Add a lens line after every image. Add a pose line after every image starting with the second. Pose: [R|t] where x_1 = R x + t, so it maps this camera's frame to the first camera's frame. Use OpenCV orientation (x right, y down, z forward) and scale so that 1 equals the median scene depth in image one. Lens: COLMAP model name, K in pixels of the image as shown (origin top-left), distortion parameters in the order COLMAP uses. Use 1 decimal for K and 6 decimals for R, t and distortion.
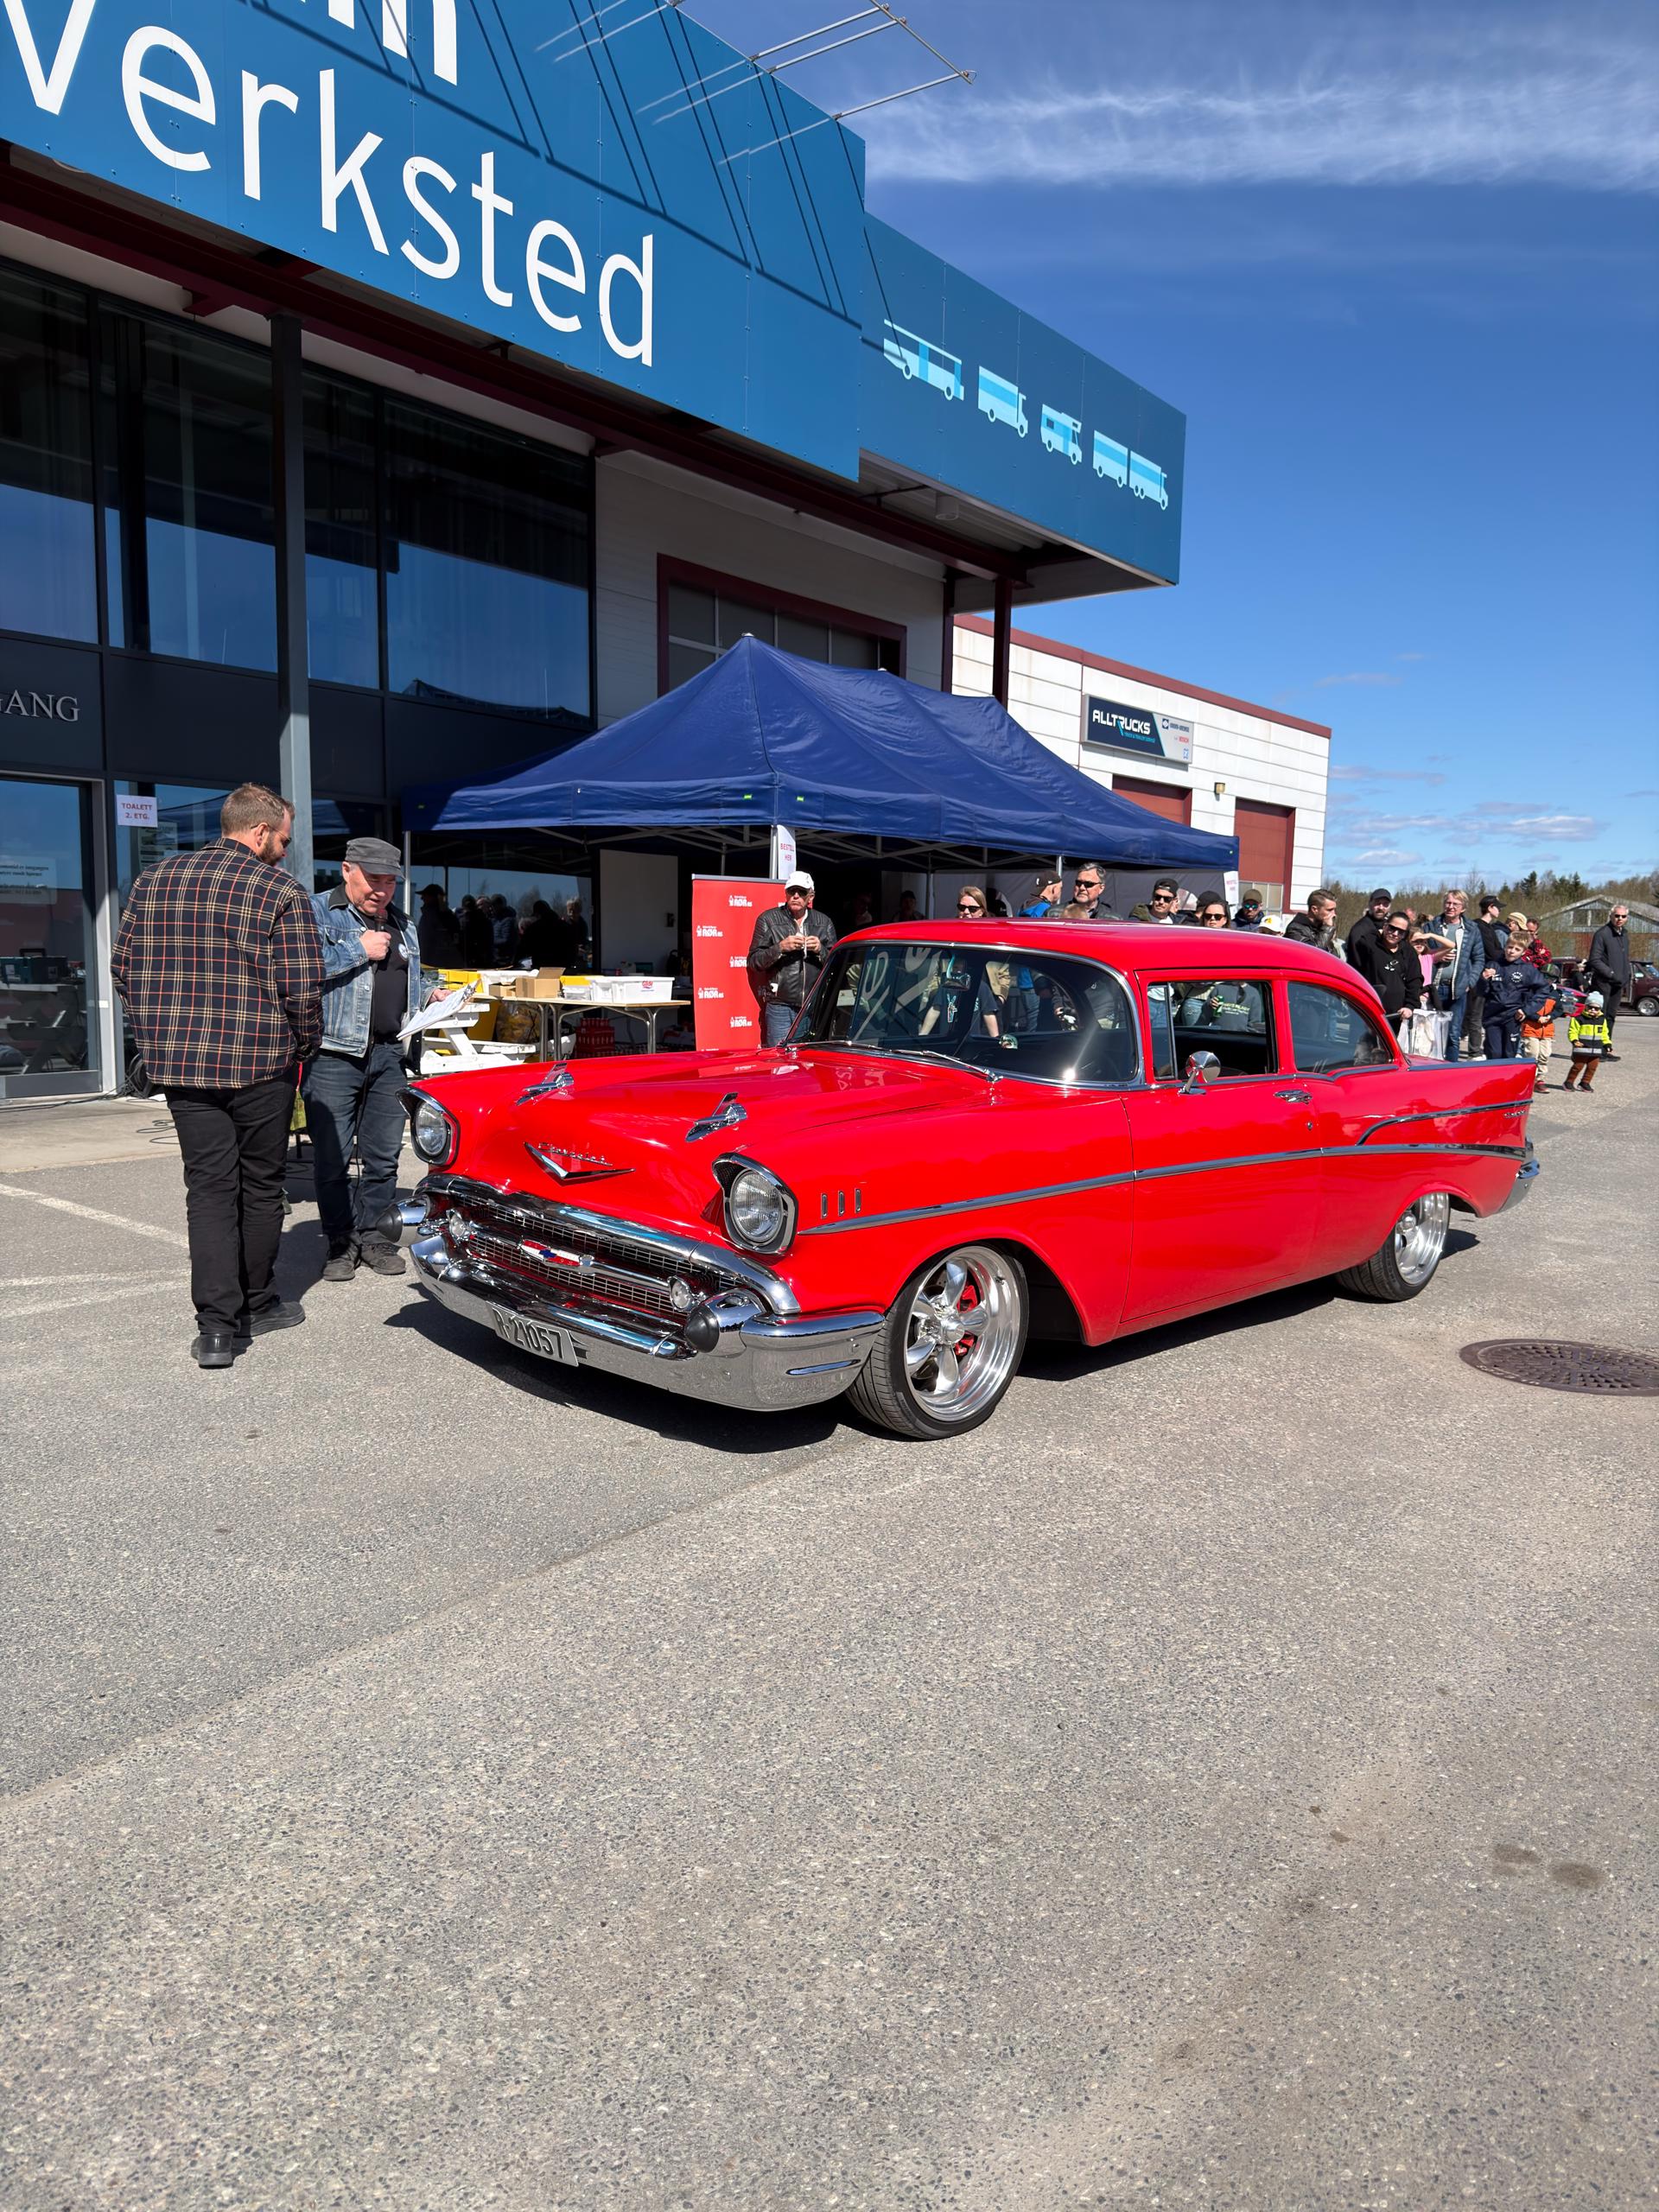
lens RADIAL K [[1552.4, 0, 817.1], [0, 1552.4, 1110.7], [0, 0, 1]] dist [0.054037, -0.075856]
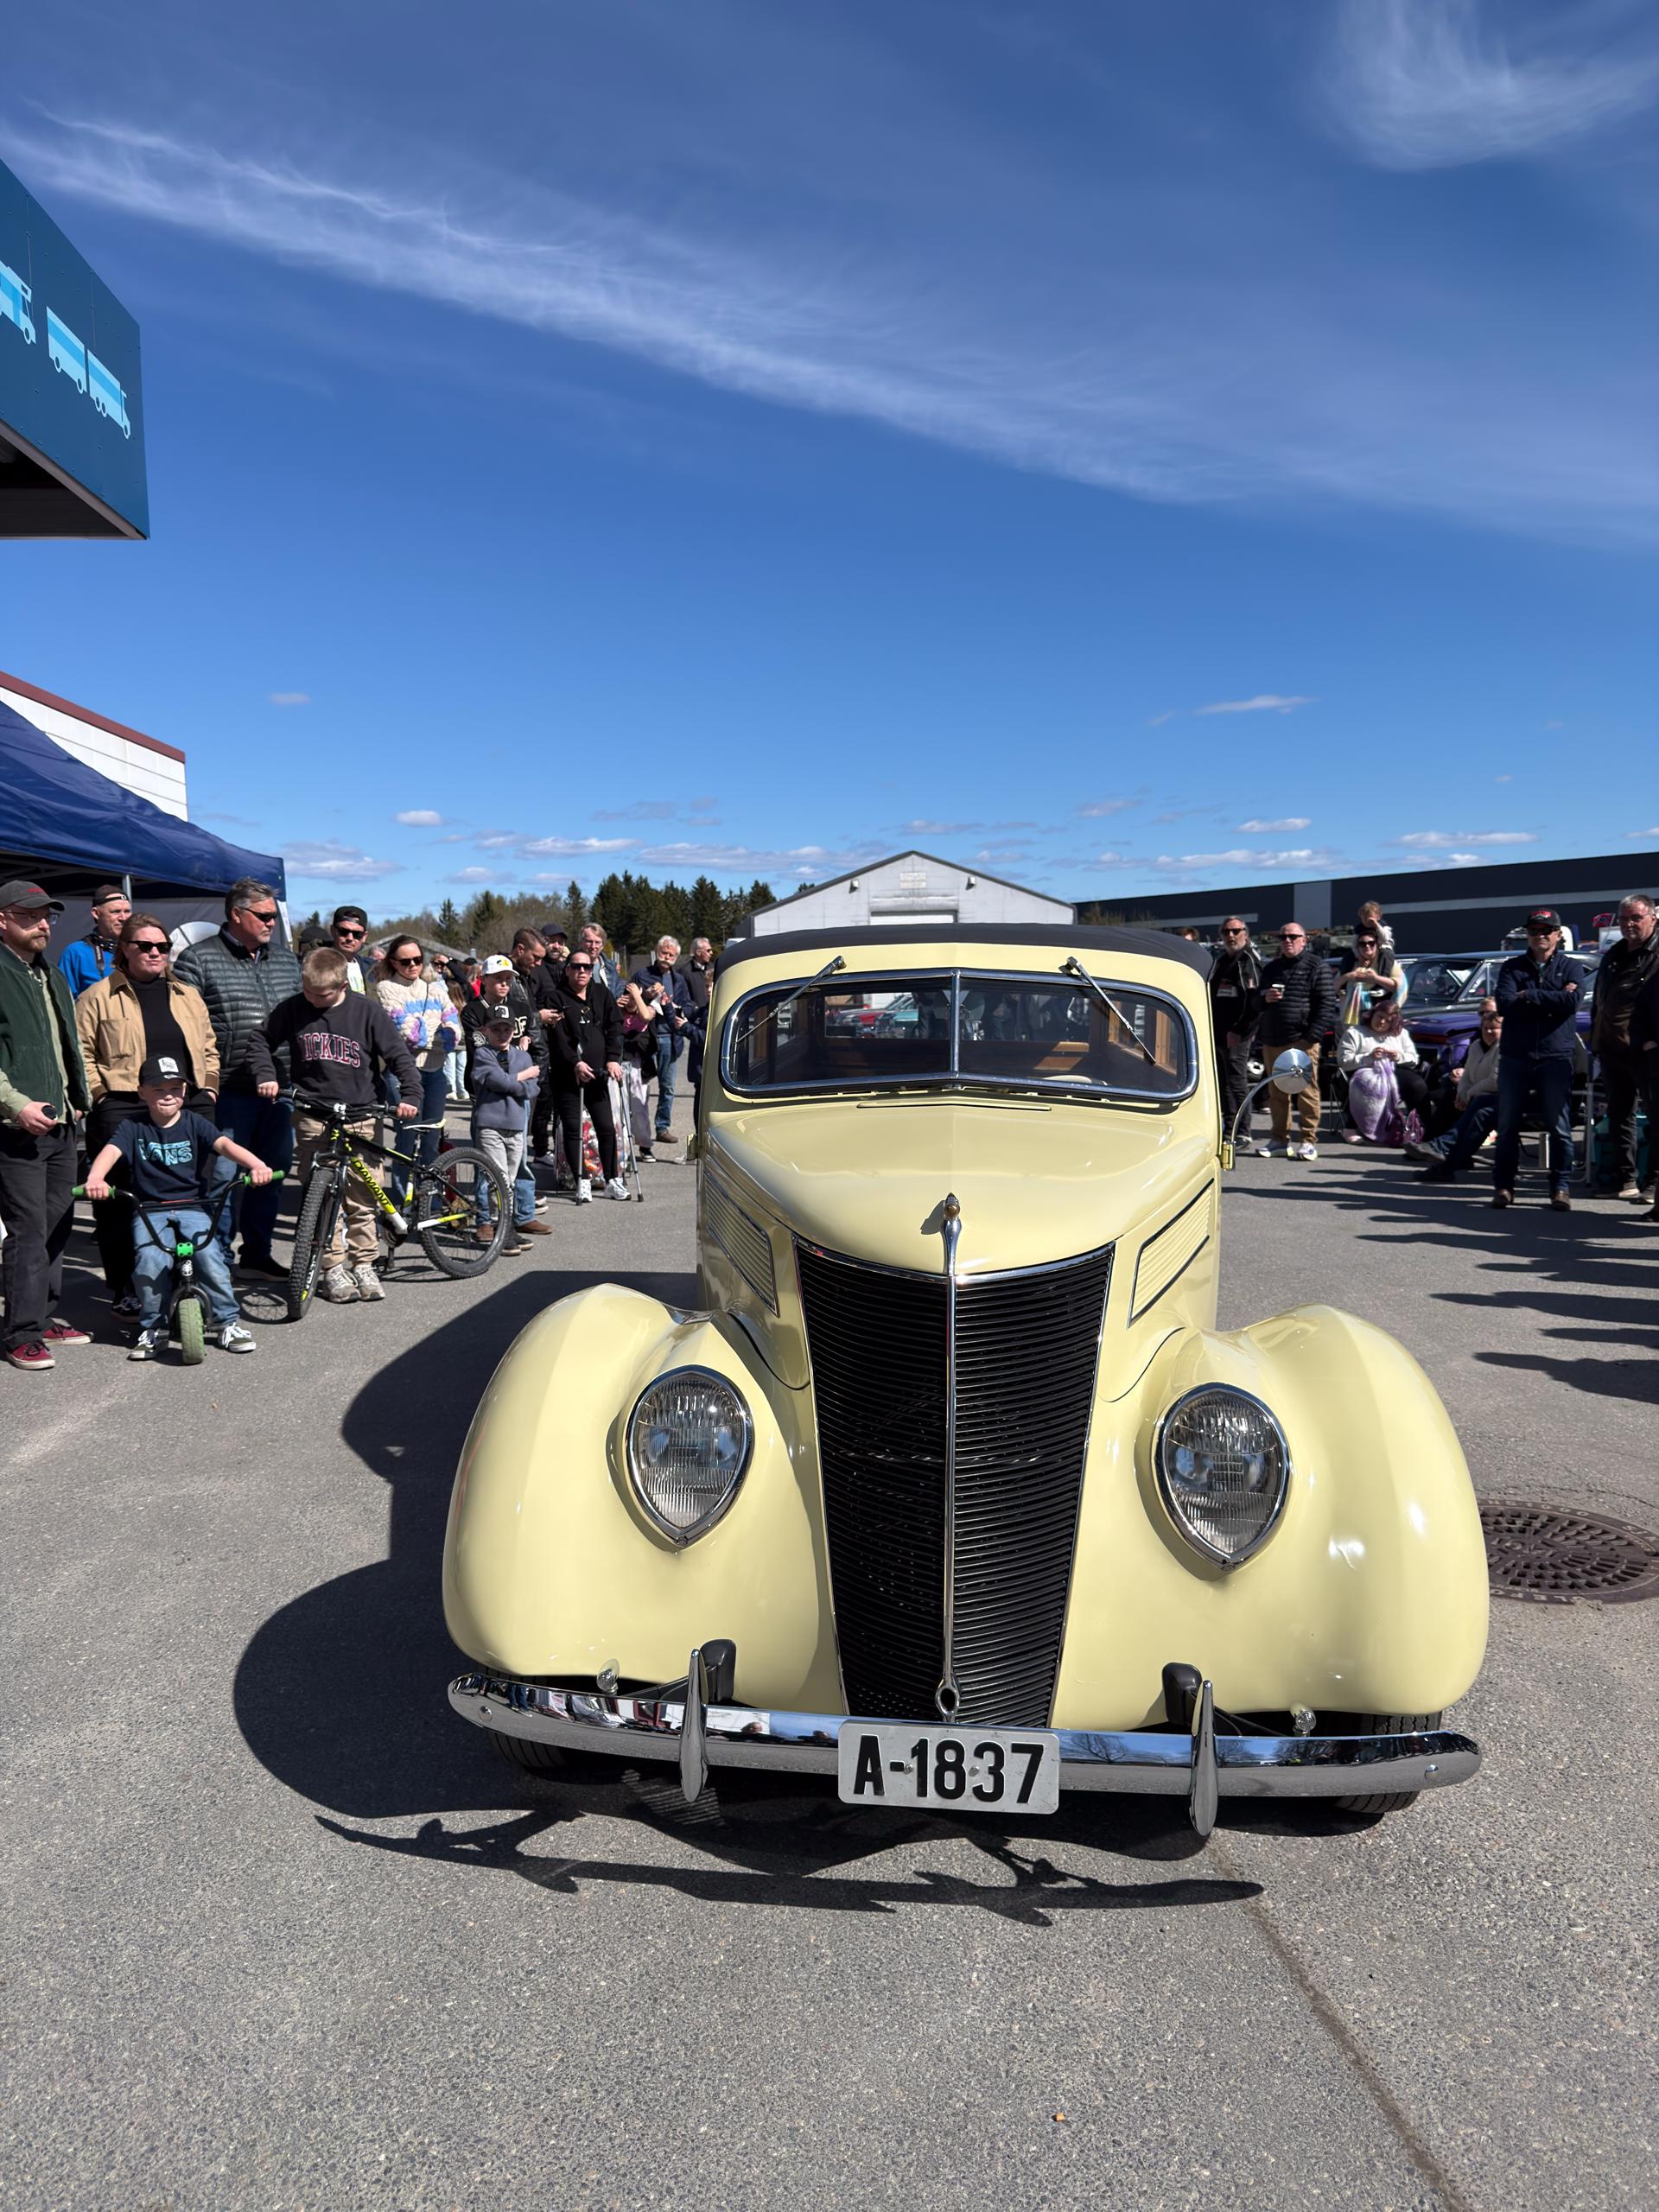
lens RADIAL K [[1550.2, 0, 829.5], [0, 1550.2, 1106.0], [0, 0, 1]] dist [0.051624, -0.071626]
pose [[0.732490, -0.085947, 0.675330, -0.105116], [0.105494, 0.994346, 0.012124, -0.039967], [-0.672554, 0.062363, 0.737416, 0.303380]]
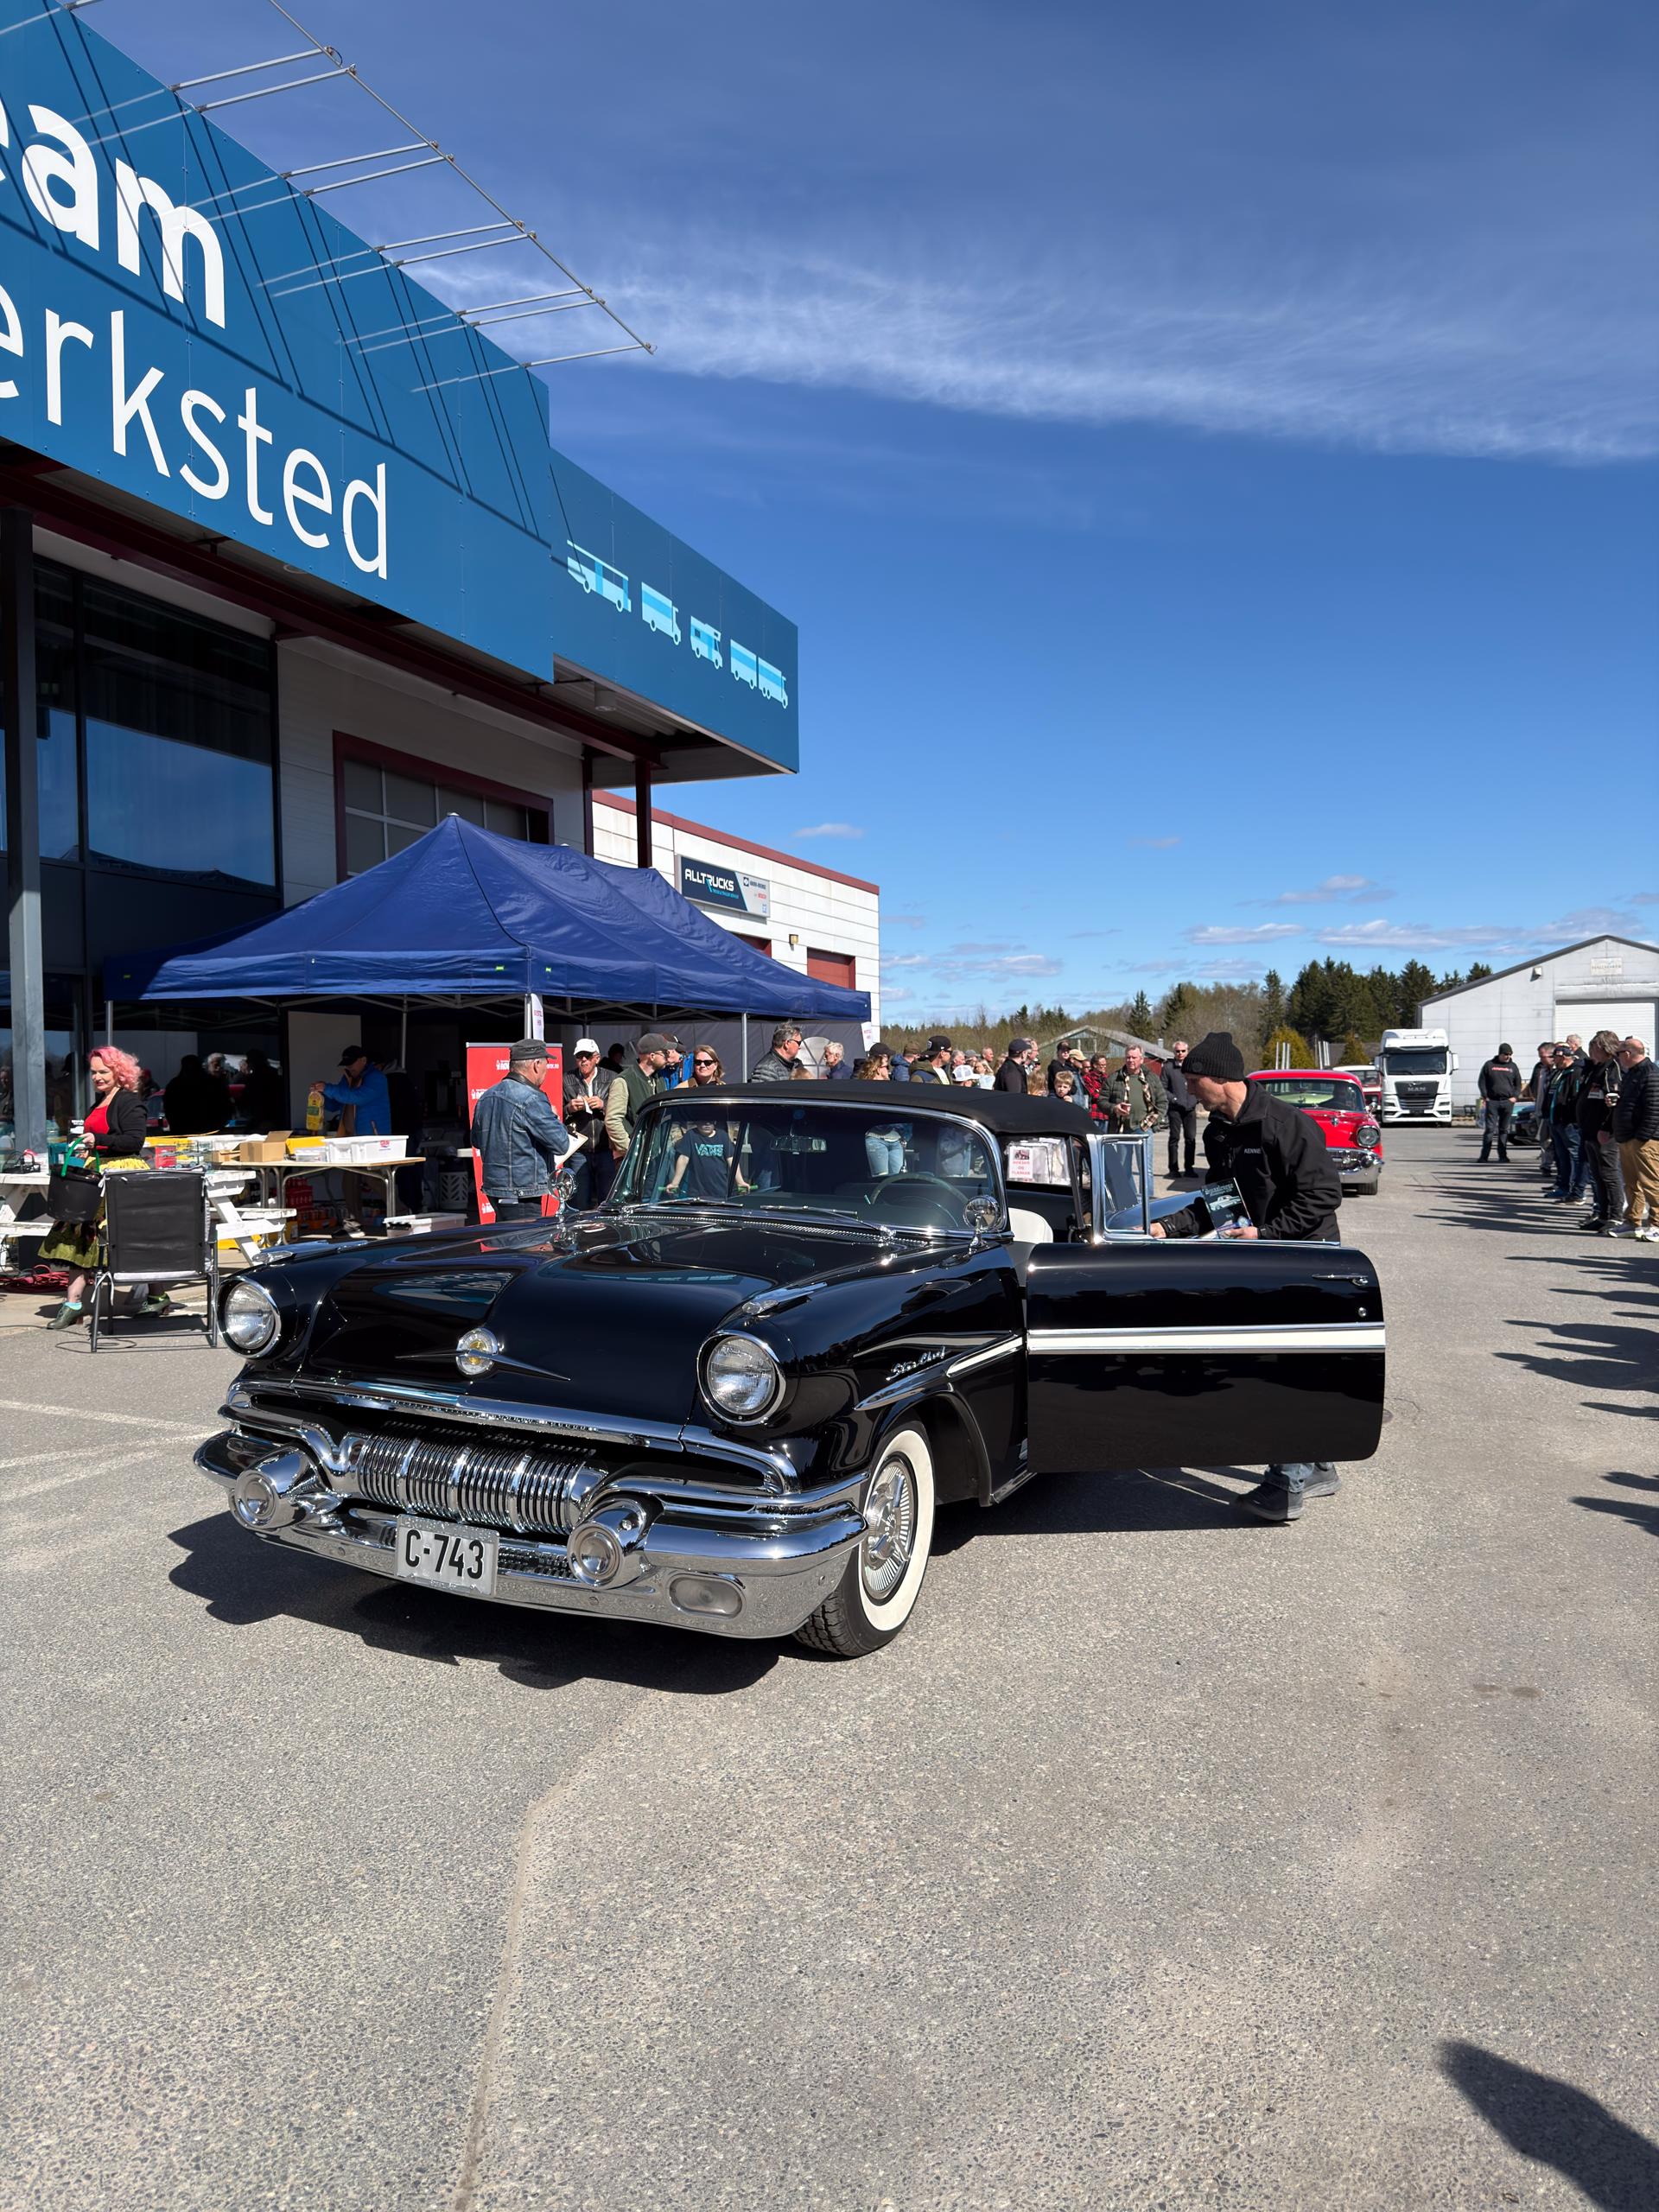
lens RADIAL K [[1546.8, 0, 814.6], [0, 1546.8, 1111.4], [0, 0, 1]] dist [0.077823, -0.131866]
pose [[0.957026, -0.033800, 0.288027, -0.129221], [0.058648, 0.995221, -0.078078, -0.005039], [-0.284011, 0.091615, 0.954434, -0.075853]]
